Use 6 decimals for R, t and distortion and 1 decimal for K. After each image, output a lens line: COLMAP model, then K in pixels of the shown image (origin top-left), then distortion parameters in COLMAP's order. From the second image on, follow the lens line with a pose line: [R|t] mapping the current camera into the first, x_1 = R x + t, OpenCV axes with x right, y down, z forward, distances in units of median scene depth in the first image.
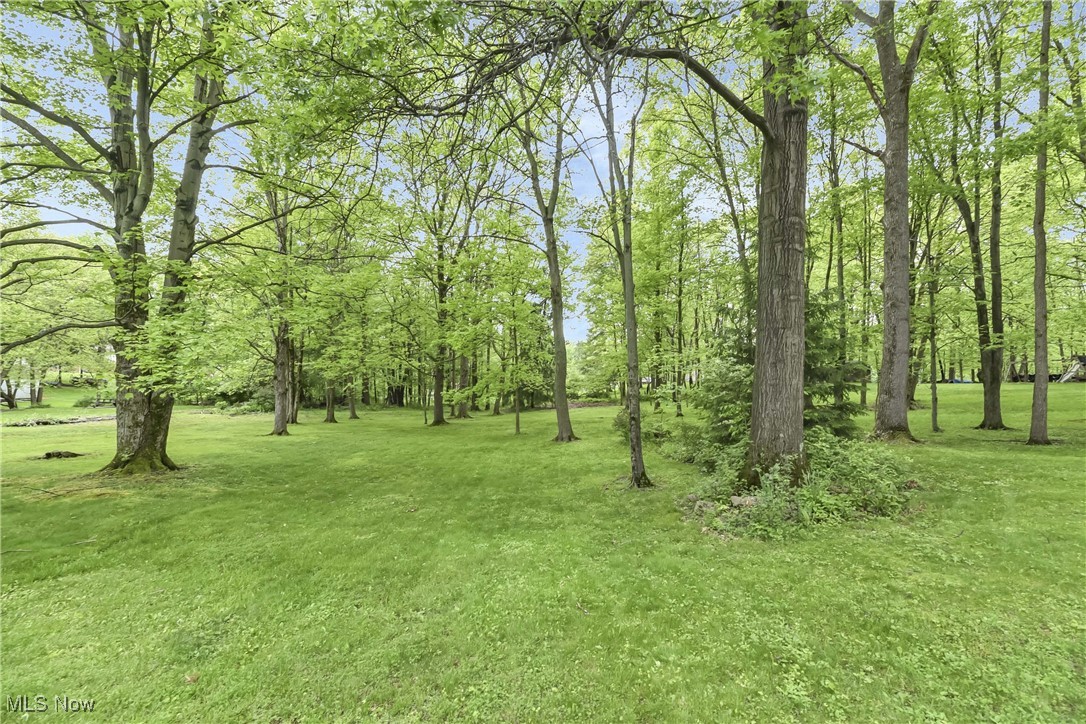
lens RADIAL K [[445.0, 0, 553.5], [0, 445.0, 369.1], [0, 0, 1]] dist [0.001056, -0.003586]
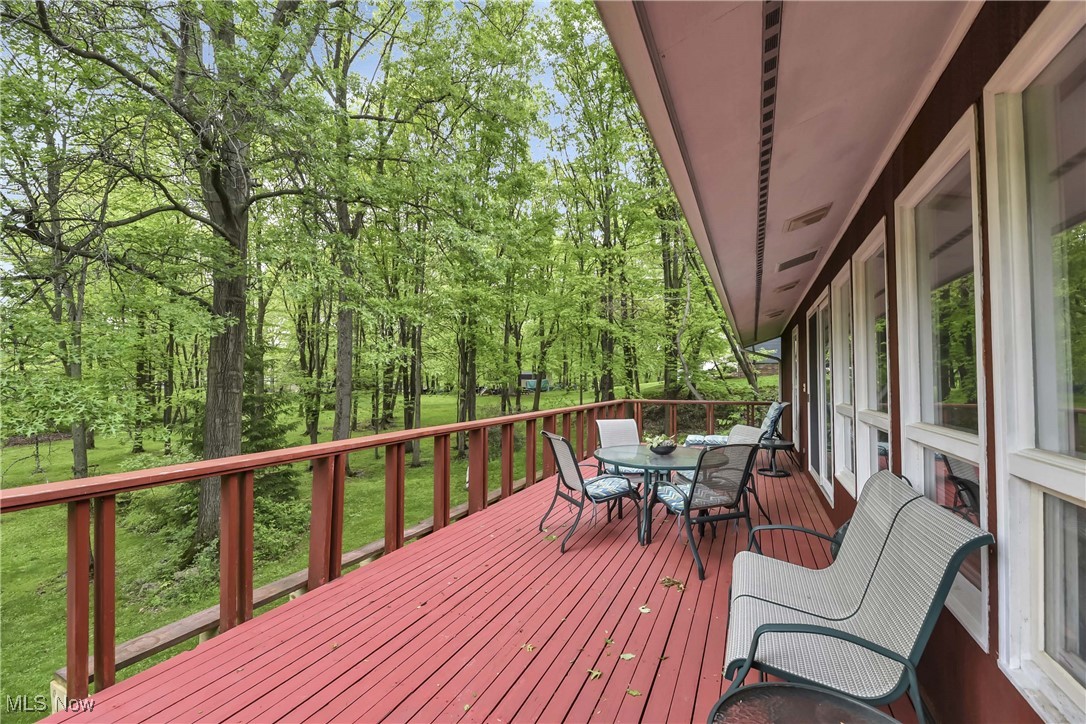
lens RADIAL K [[445.0, 0, 553.5], [0, 445.0, 369.1], [0, 0, 1]] dist [0.001056, -0.003586]
pose [[0.572544, 0.016841, 0.819701, -0.067406], [-0.023283, 0.999720, -0.004277, -0.363947], [-0.819543, -0.016637, 0.572776, -0.736436]]
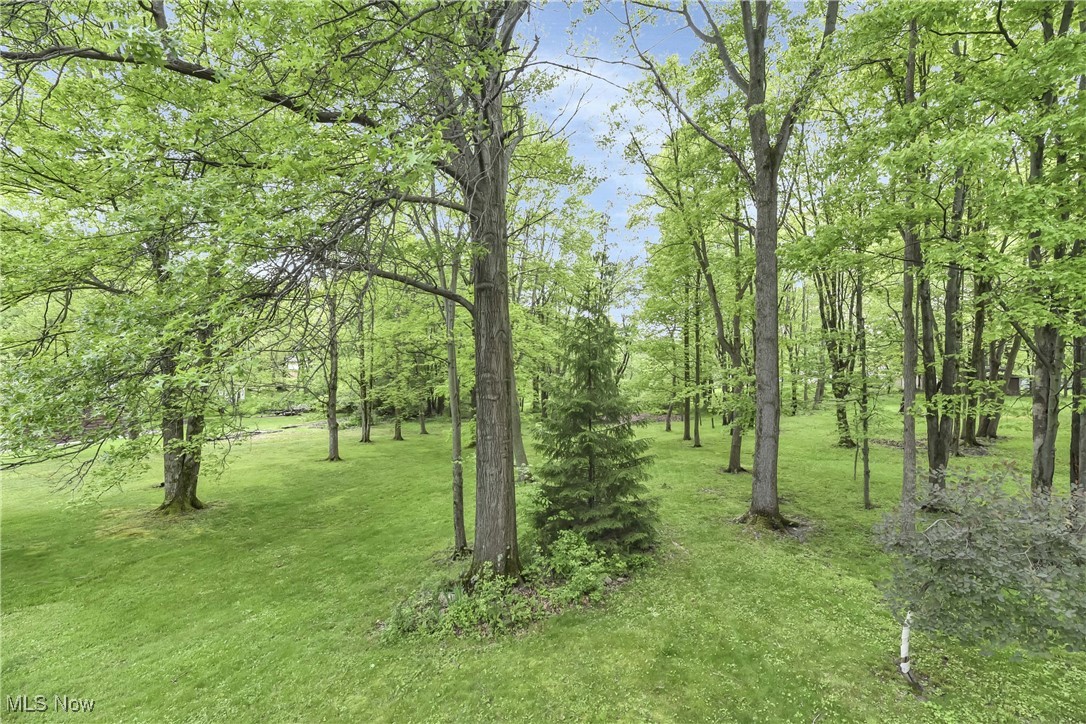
lens RADIAL K [[445.0, 0, 553.5], [0, 445.0, 369.1], [0, 0, 1]] dist [0.001056, -0.003586]
pose [[0.957955, -0.012481, -0.286647, 1.066426], [0.018628, 0.999651, 0.018730, -0.370125], [0.286313, -0.023282, 0.957853, -0.127891]]
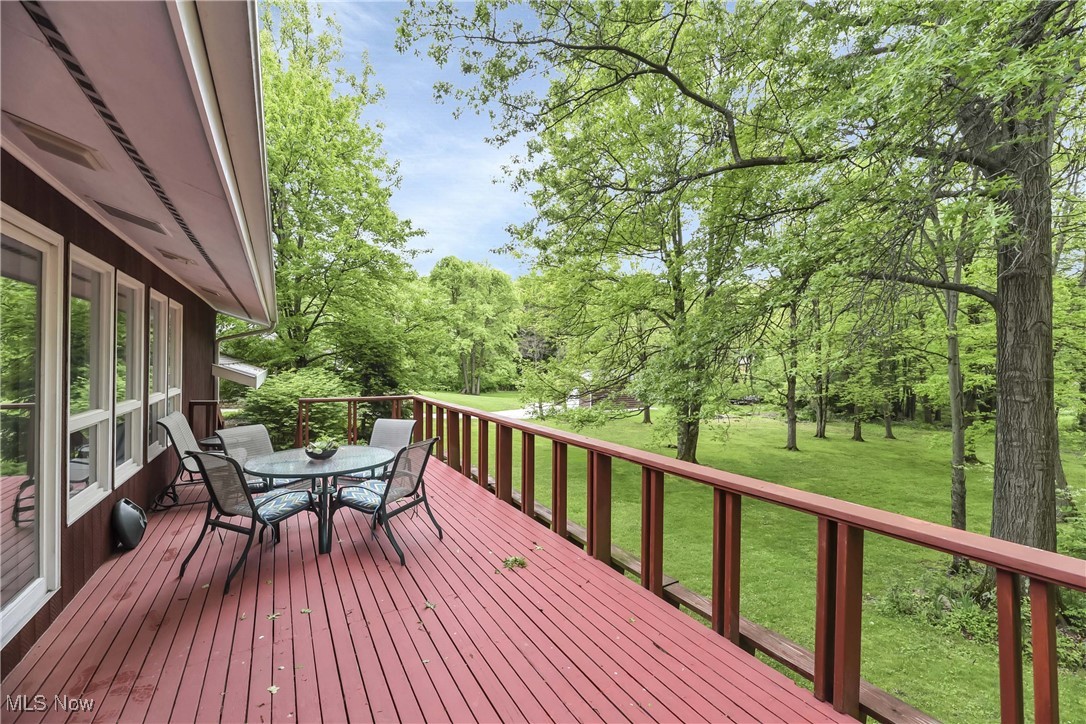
lens RADIAL K [[445.0, 0, 553.5], [0, 445.0, 369.1], [0, 0, 1]] dist [0.001056, -0.003586]
pose [[0.355920, 0.008321, -0.934479, 1.151385], [0.015638, 0.999767, 0.014859, -0.378198], [0.934386, -0.019902, 0.355707, -0.446878]]
